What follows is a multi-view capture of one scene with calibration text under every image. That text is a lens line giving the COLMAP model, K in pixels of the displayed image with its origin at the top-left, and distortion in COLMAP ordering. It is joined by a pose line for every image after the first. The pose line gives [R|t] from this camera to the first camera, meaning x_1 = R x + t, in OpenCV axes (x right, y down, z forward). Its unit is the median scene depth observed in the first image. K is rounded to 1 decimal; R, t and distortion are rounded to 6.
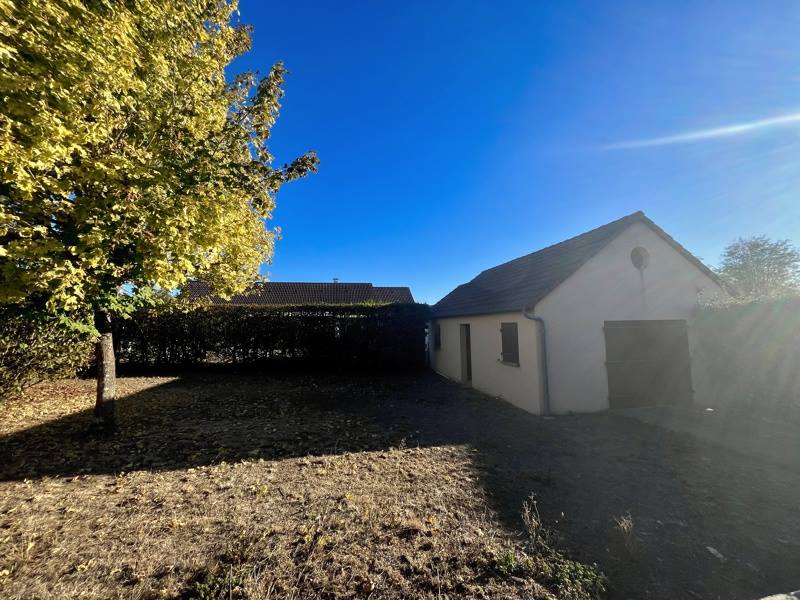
lens RADIAL K [[323.6, 0, 400.0], [0, 323.6, 300.0], [0, 0, 1]] dist [0.001092, -0.000209]
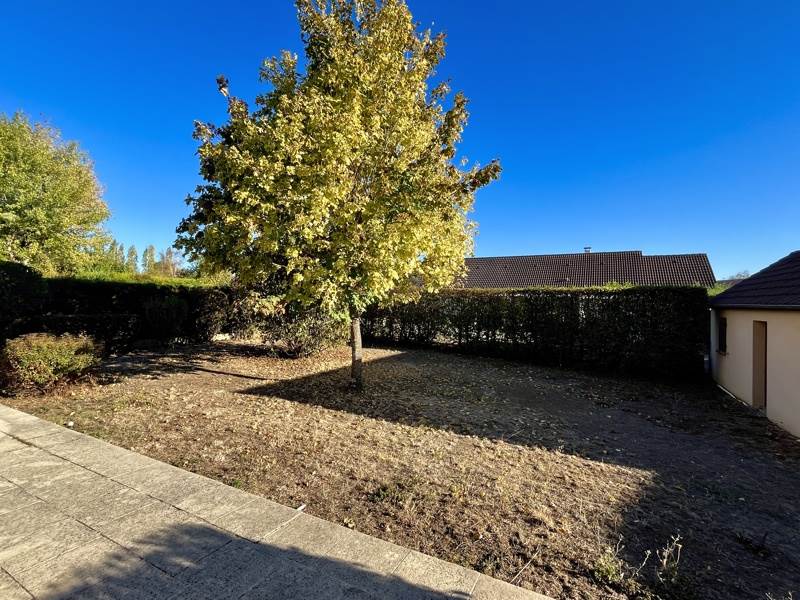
lens RADIAL K [[367.3, 0, 400.0], [0, 367.3, 300.0], [0, 0, 1]] dist [0.014326, -0.000146]
pose [[0.792546, 0.019432, -0.609502, 0.317768], [0.018002, 0.998311, 0.055235, -0.099806], [0.609546, -0.054749, 0.790858, -0.198541]]
